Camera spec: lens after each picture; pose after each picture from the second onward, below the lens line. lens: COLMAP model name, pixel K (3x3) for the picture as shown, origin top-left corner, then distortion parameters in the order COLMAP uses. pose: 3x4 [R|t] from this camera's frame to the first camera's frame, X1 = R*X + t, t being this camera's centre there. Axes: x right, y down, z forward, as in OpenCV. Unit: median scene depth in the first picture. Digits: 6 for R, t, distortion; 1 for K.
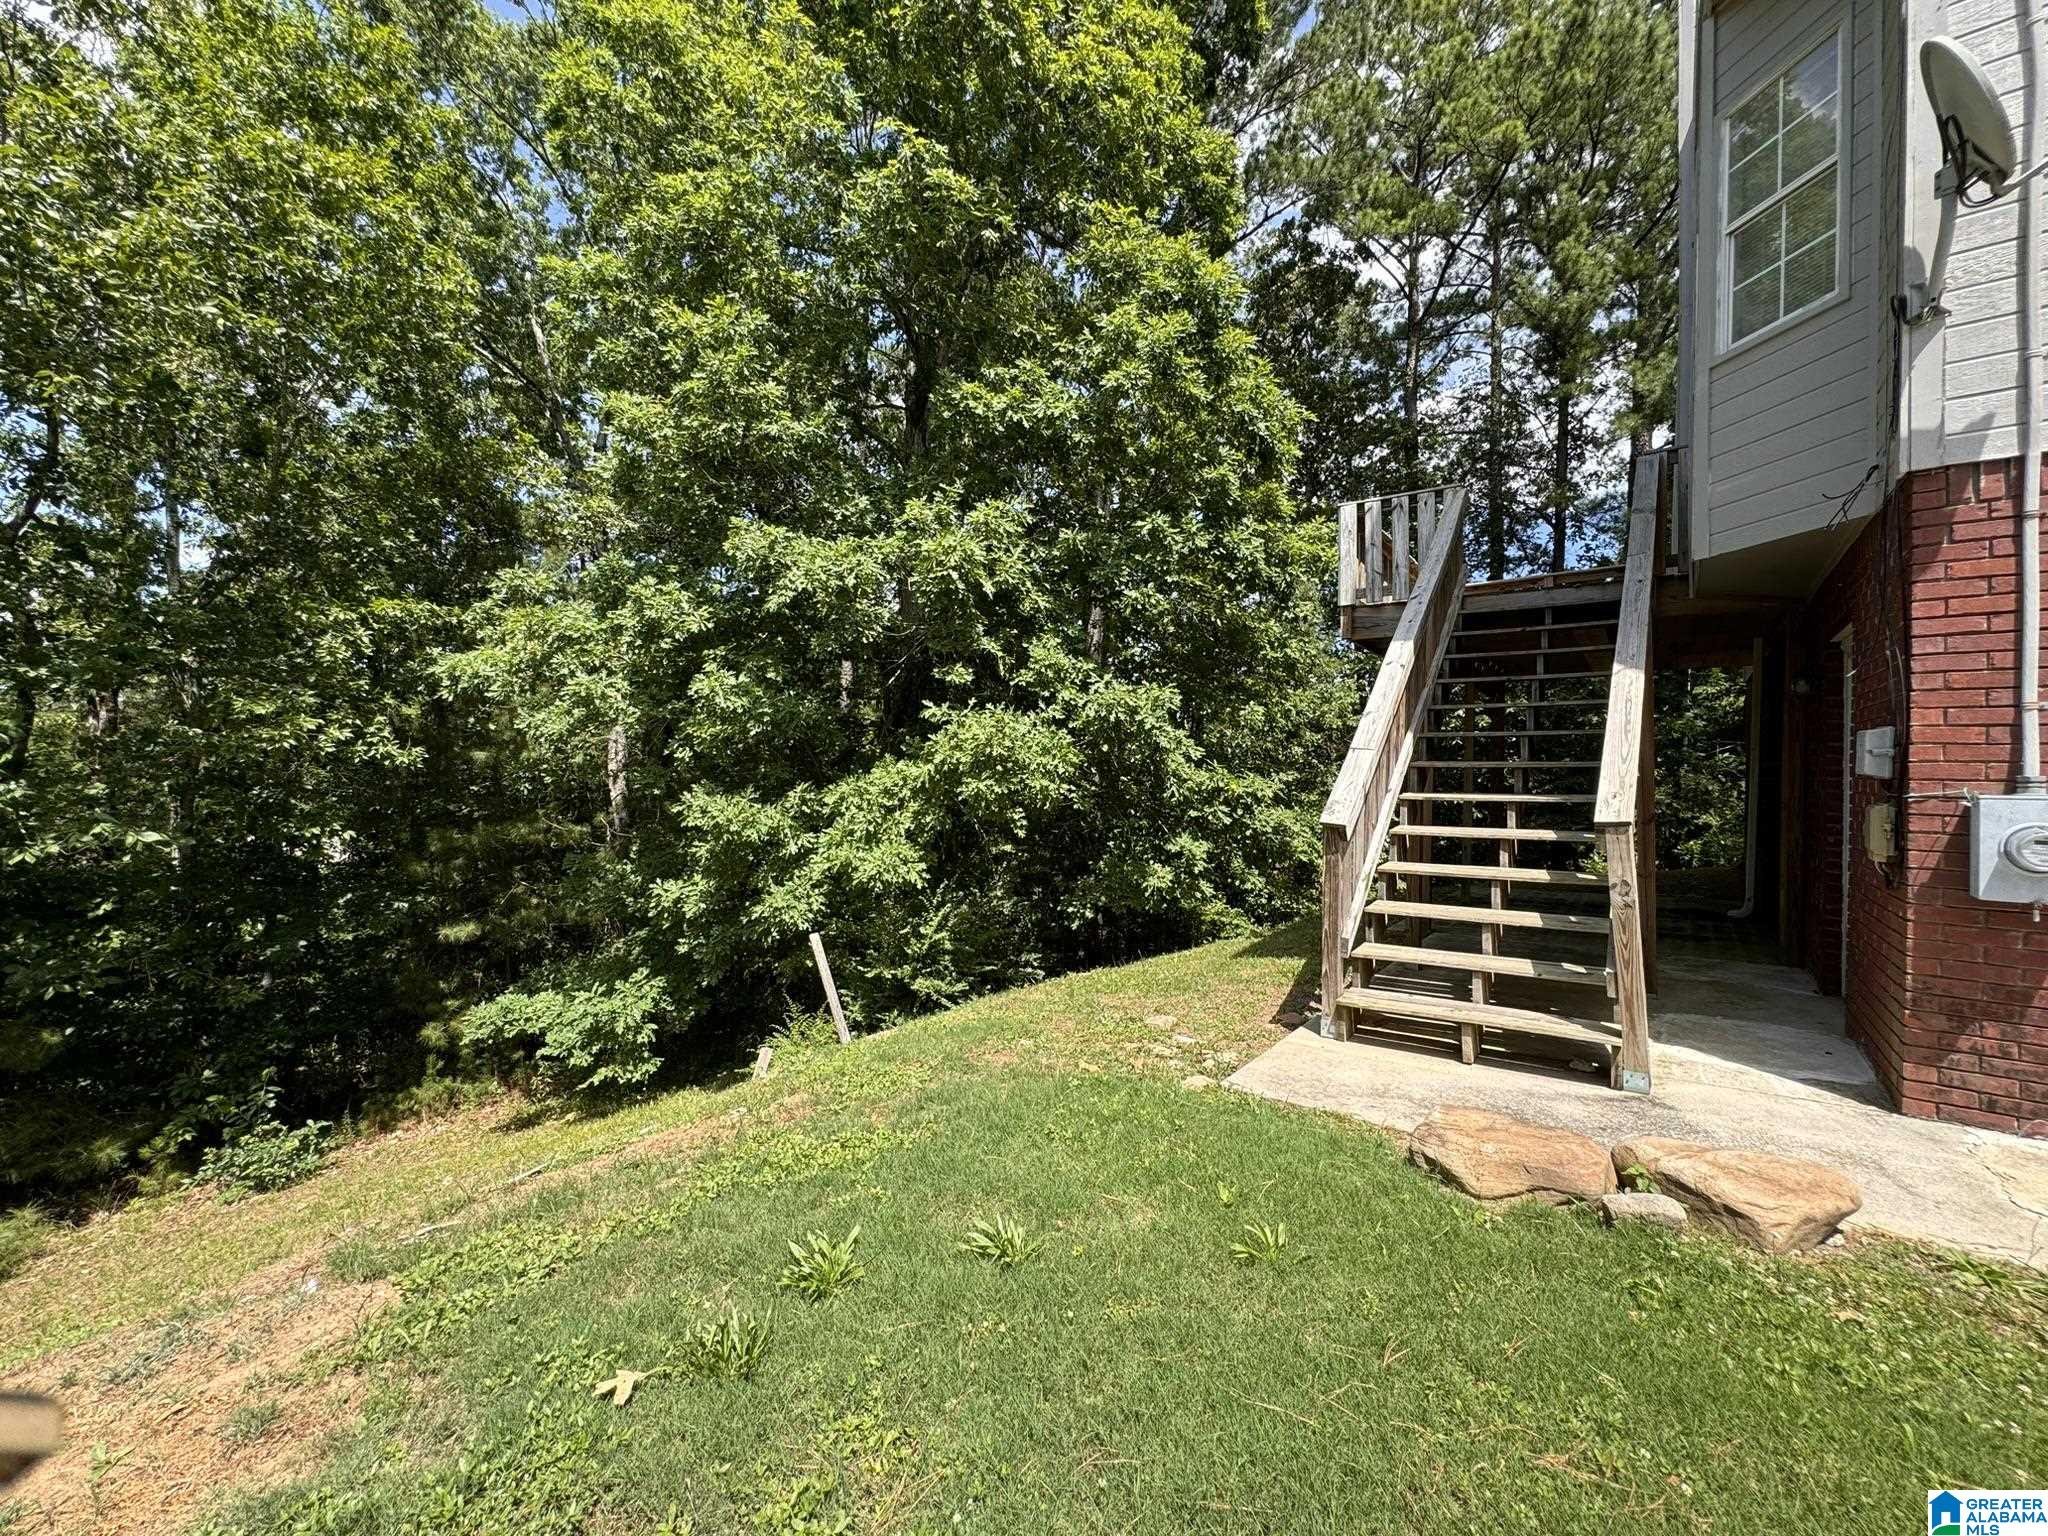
lens RADIAL K [[820.4, 0, 1024.0], [0, 820.4, 768.0], [0, 0, 1]] dist [-0.000231, 0.000055]
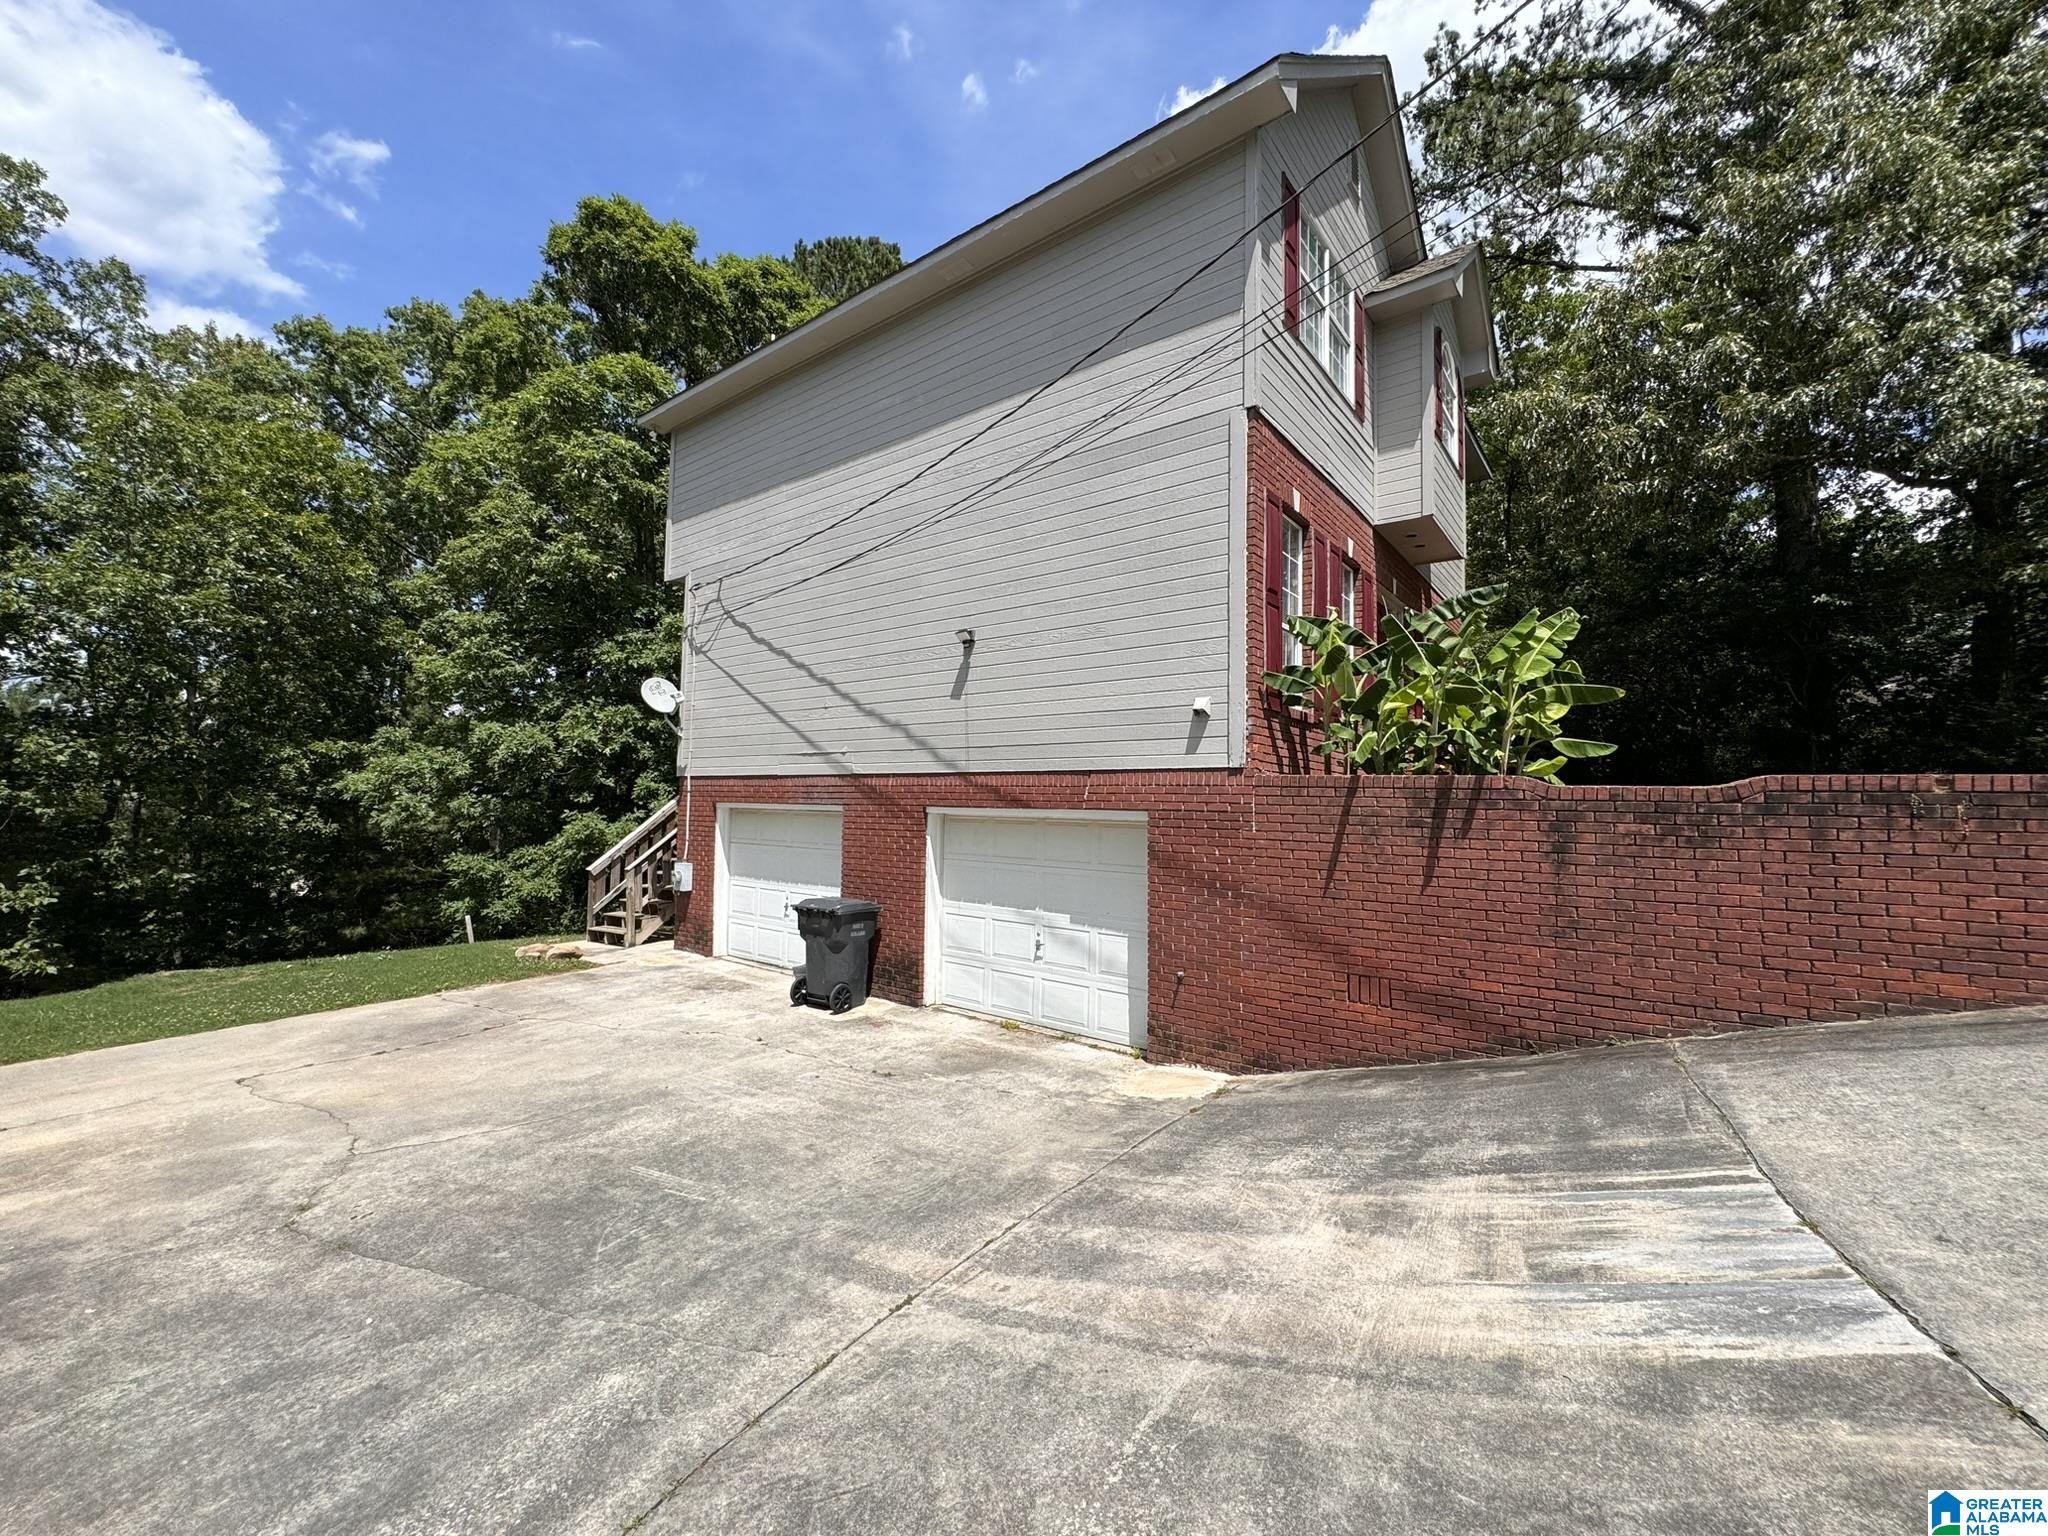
lens RADIAL K [[820.4, 0, 1024.0], [0, 820.4, 768.0], [0, 0, 1]] dist [-0.000231, 0.000055]
pose [[0.999985, -0.000106, 0.005484, 0.850738], [0.000257, 0.999619, -0.027586, -0.108564], [-0.005479, 0.027587, 0.999604, -0.899933]]
